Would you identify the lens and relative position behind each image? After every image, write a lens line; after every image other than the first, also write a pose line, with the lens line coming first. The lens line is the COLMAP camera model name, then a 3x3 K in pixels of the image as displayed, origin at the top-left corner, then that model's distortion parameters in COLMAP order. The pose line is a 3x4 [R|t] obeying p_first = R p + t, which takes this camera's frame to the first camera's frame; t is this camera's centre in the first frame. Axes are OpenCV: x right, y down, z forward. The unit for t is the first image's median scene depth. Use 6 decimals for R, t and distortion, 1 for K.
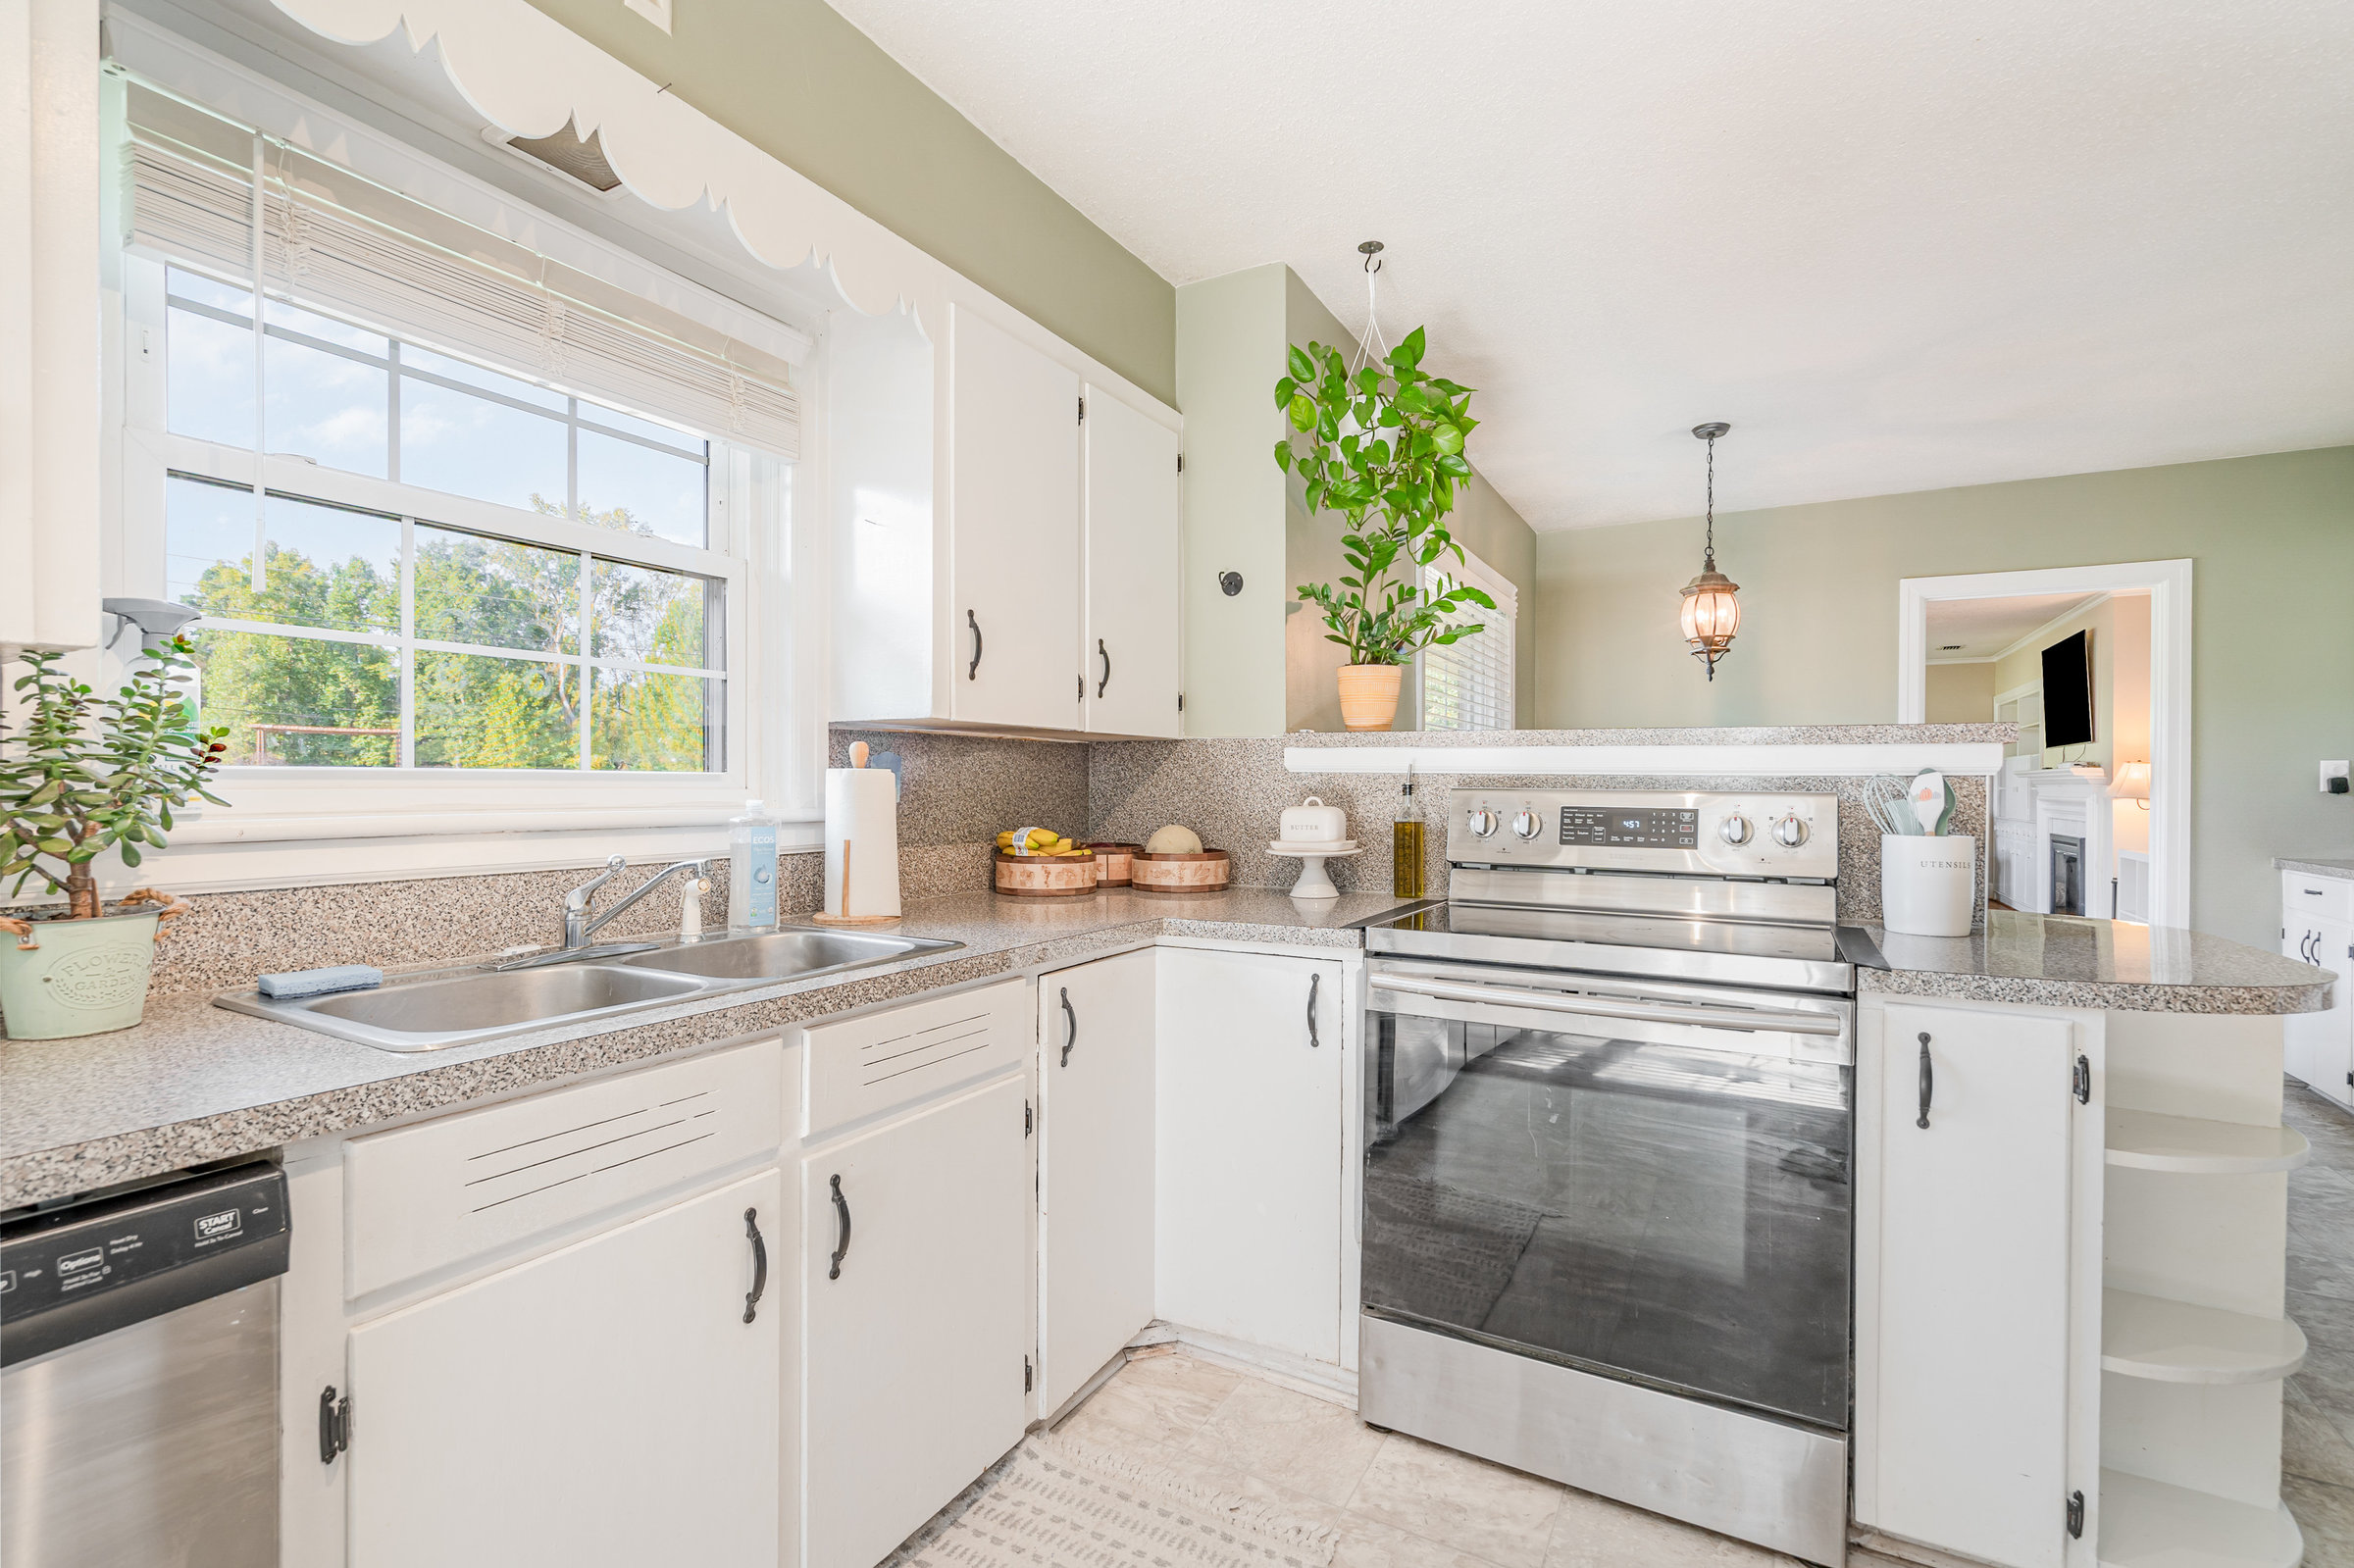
lens RADIAL K [[1068.1, 0, 1175.0], [0, 1068.1, 793.7], [0, 0, 1]] dist [-0.001106, 0.001825]
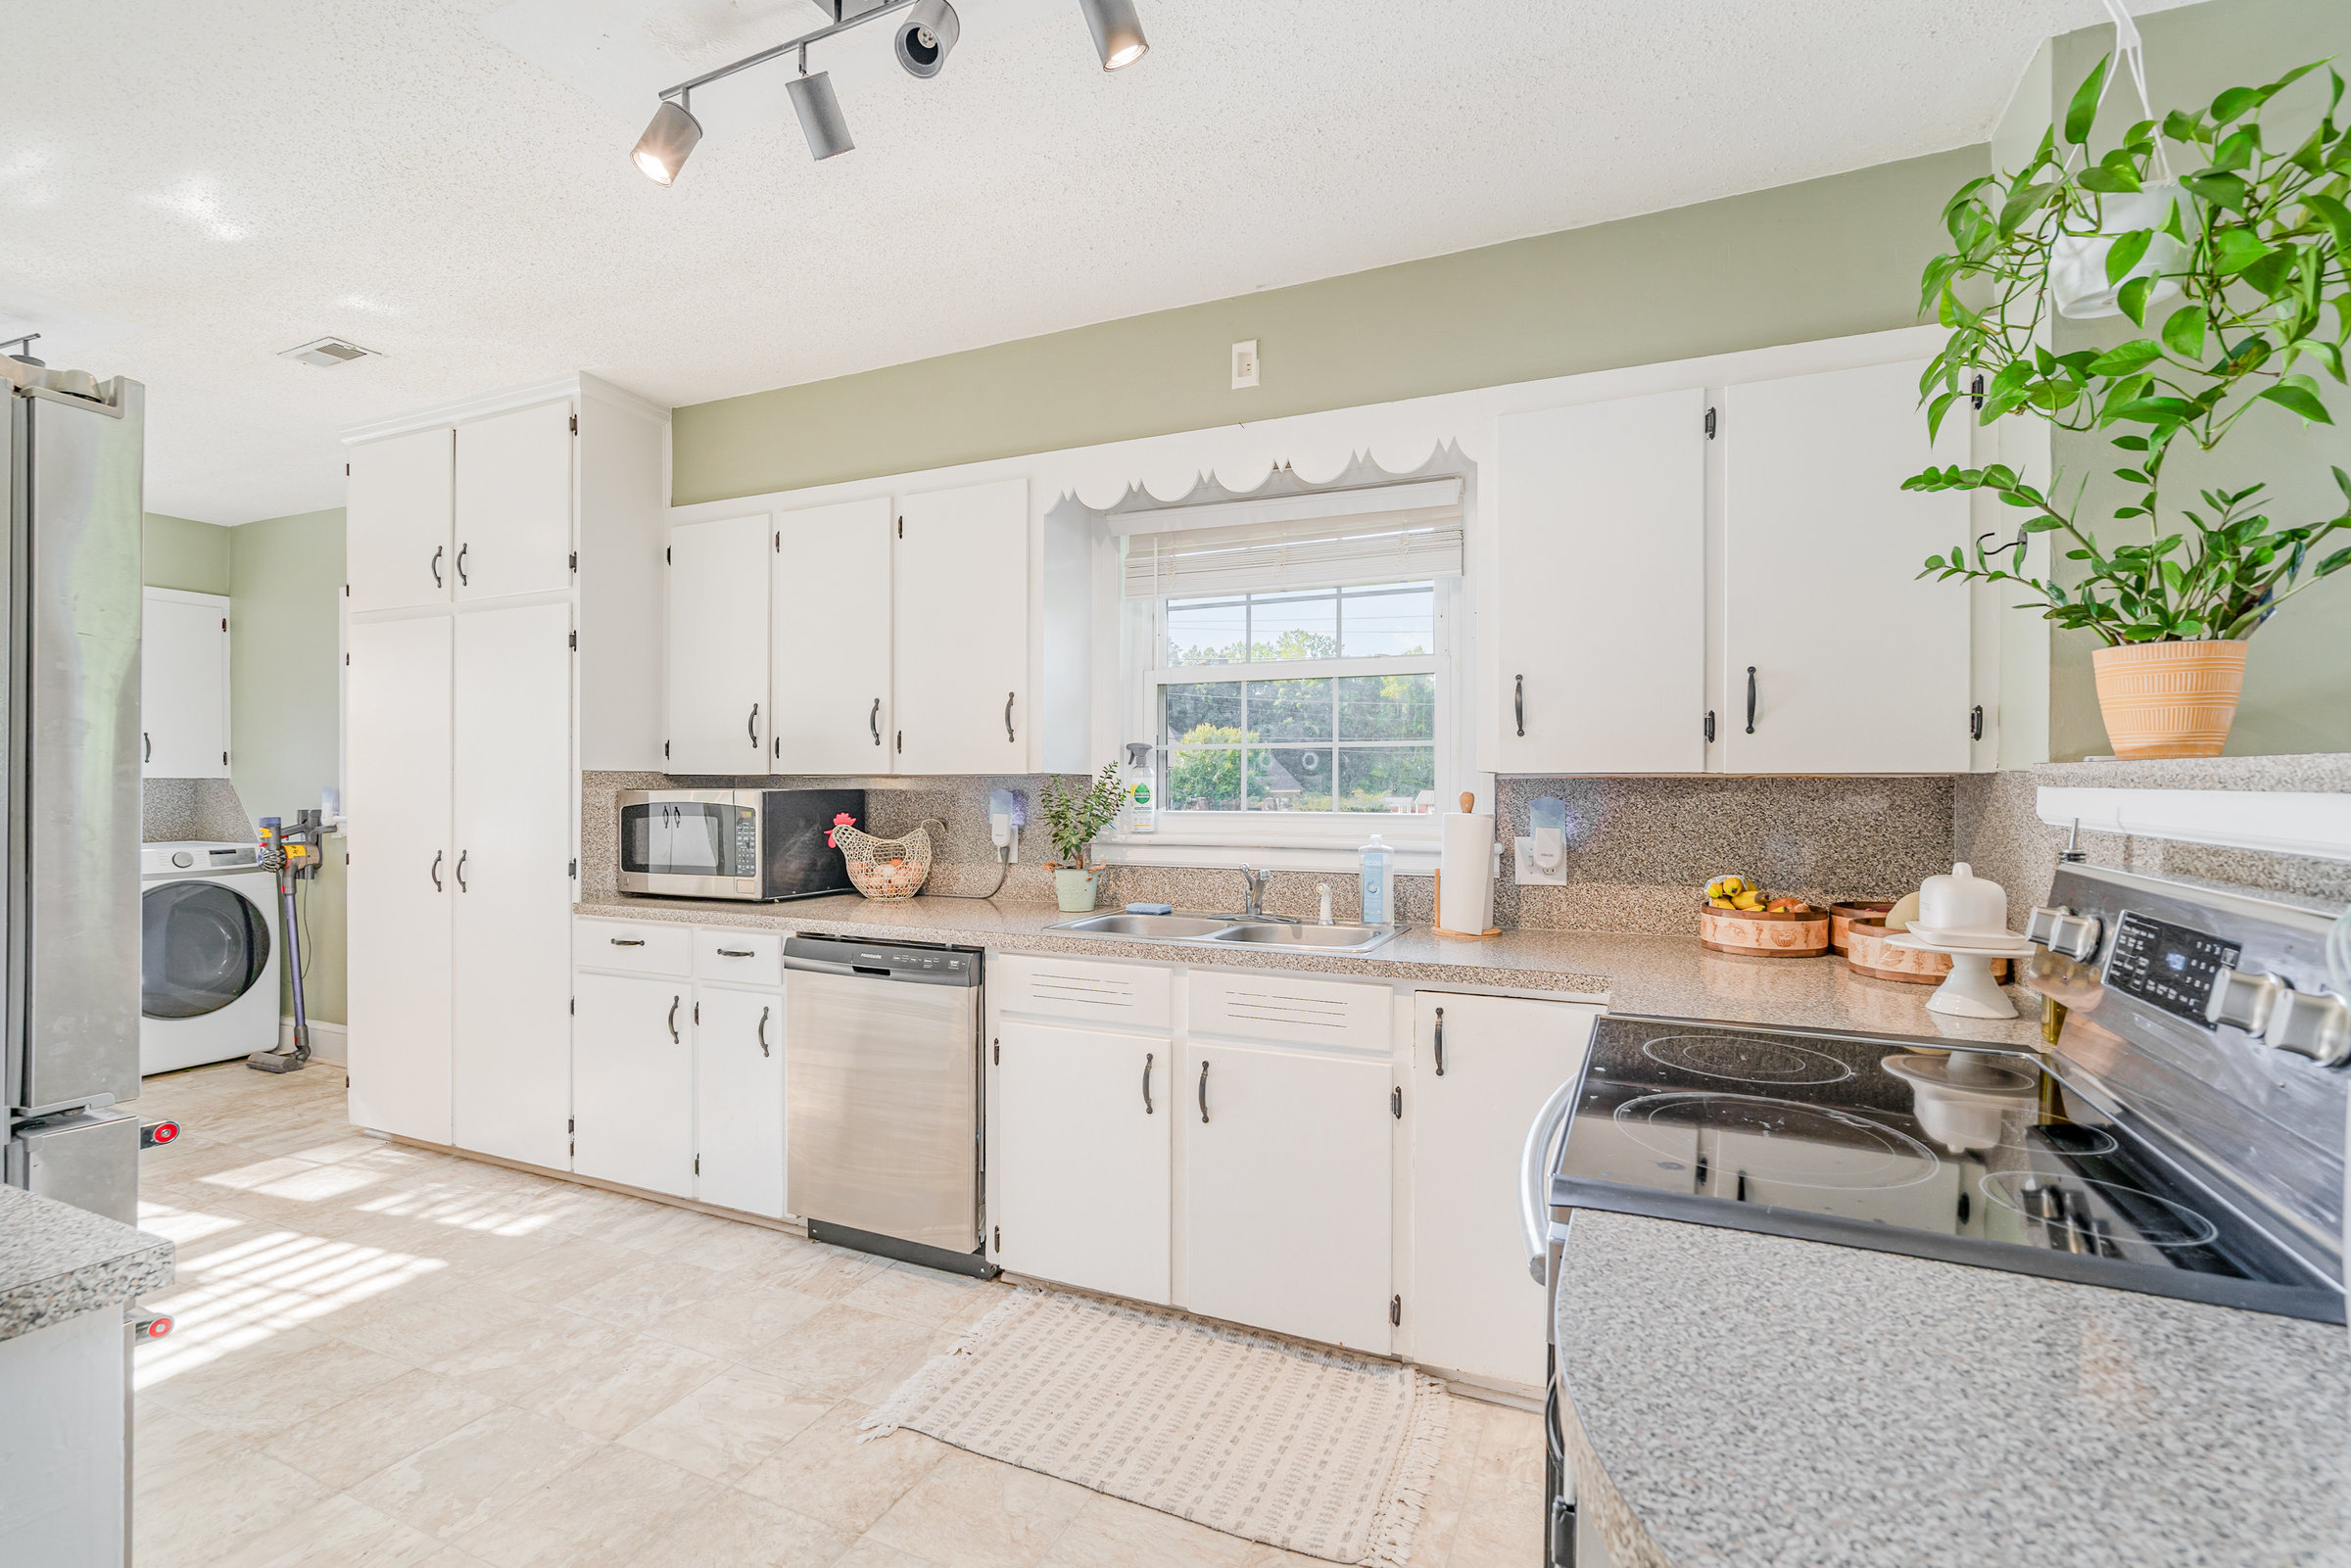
lens RADIAL K [[1066.7, 0, 1174.4], [0, 1066.7, 778.3], [0, 0, 1]] dist [-0.001106, 0.001825]
pose [[0.075899, -0.010620, -0.997059, 1.020720], [-0.009330, 0.999892, -0.011360, -0.052134], [0.997072, 0.010165, 0.075792, 0.614408]]
